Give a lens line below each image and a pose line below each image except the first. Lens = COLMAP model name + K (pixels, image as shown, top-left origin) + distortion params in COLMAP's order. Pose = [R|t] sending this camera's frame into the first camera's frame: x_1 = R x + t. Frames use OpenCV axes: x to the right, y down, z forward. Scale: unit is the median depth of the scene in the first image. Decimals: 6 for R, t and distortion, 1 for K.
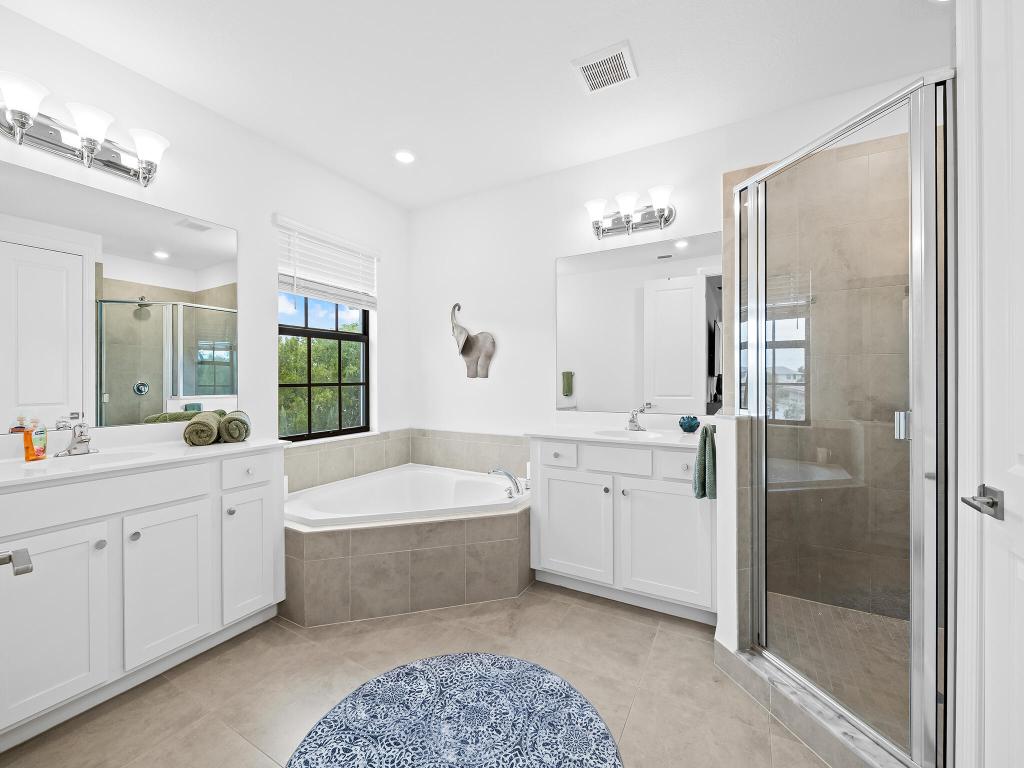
lens RADIAL K [[408.7, 0, 513.9], [0, 408.7, 383.8], [0, 0, 1]] dist [0.001182, 0.000154]
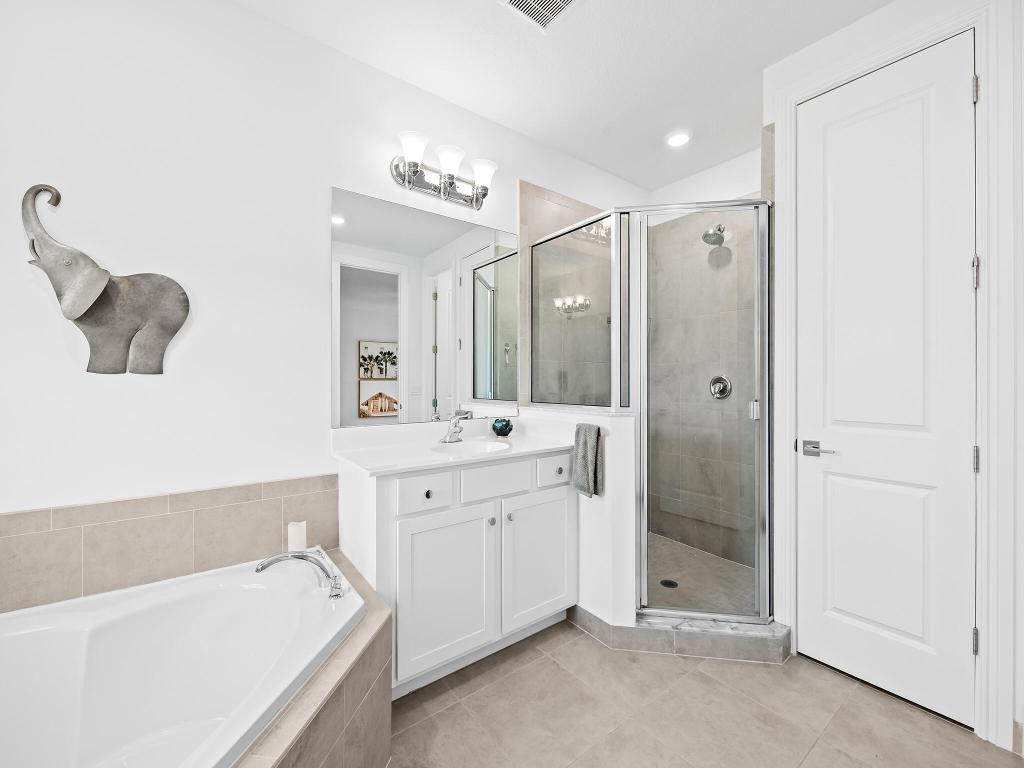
lens RADIAL K [[423.1, 0, 513.3], [0, 423.1, 379.2], [0, 0, 1]] dist [-0.000429, -0.000221]
pose [[0.406104, 0.001278, 0.913826, -0.451997], [0.002261, 0.999995, -0.002403, -0.009104], [-0.913824, 0.003043, 0.406099, 0.578619]]
